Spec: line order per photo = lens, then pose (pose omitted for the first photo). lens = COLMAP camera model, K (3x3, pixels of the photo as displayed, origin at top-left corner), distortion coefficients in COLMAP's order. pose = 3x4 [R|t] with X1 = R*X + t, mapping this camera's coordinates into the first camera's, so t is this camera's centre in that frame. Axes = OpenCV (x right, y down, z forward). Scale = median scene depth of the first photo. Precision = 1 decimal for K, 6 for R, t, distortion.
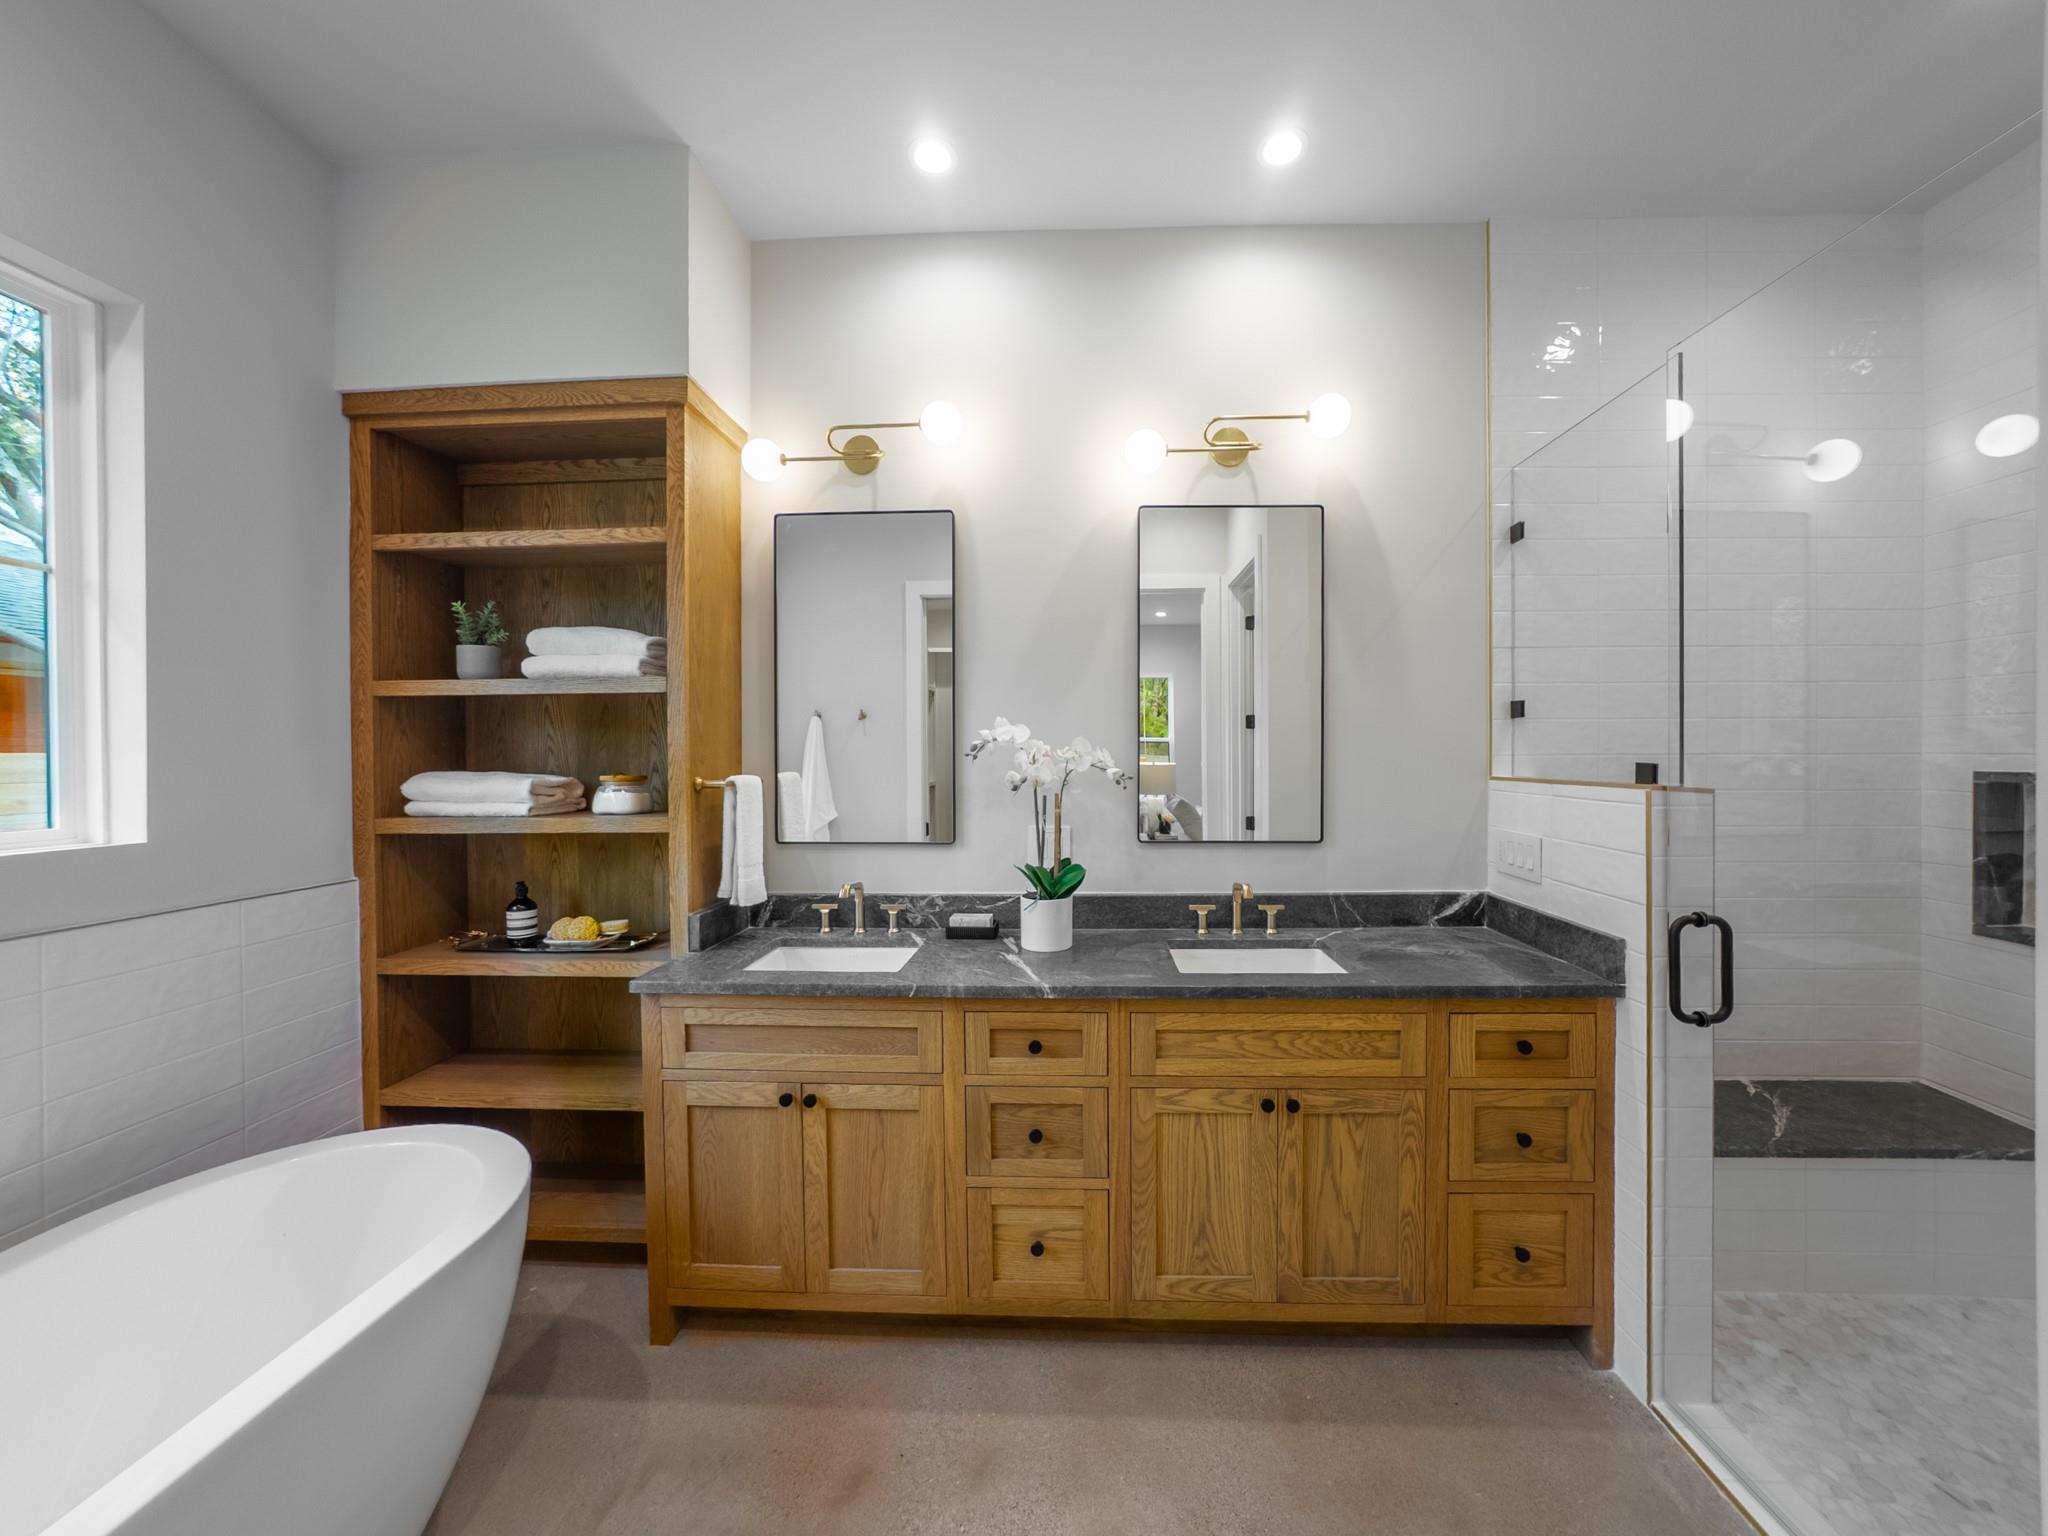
lens RADIAL K [[751.8, 0, 1031.1], [0, 751.8, 771.1], [0, 0, 1]] dist [0.000103, 0.000124]
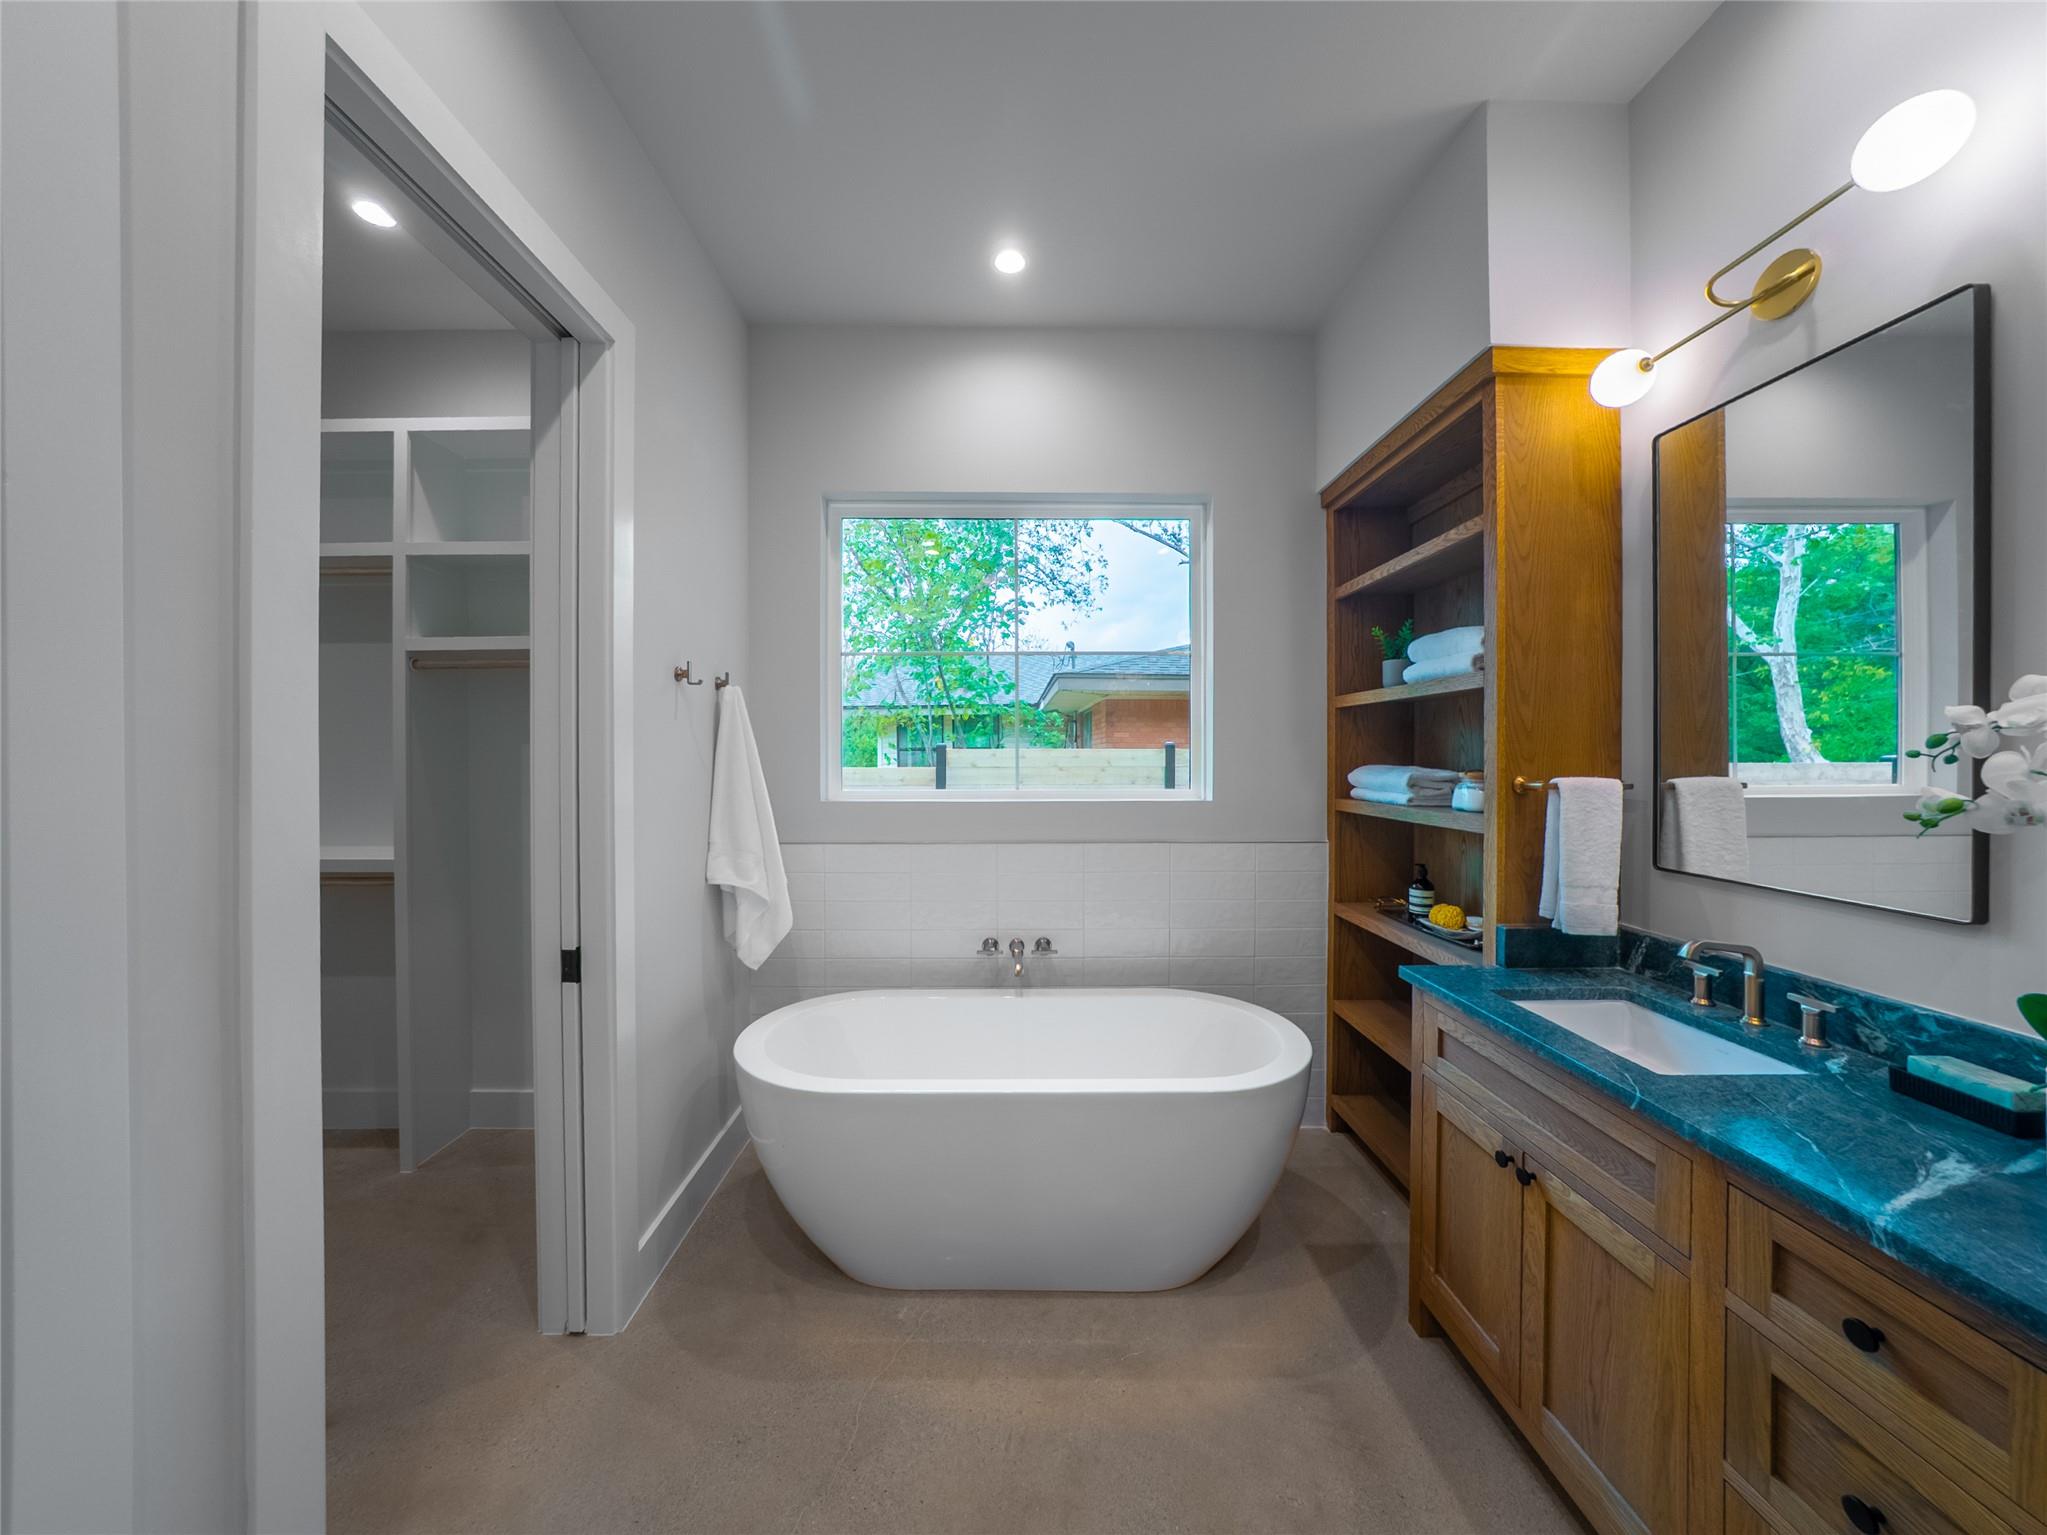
lens RADIAL K [[734.6, 0, 1023.5], [0, 734.6, 767.5], [0, 0, 1]] dist [-0.000280, 0.009628]
pose [[0.075493, 0.024887, -0.996836, 0.396210], [-0.016566, 0.999582, 0.023701, -0.014809], [0.997009, 0.014724, 0.075873, 0.337971]]
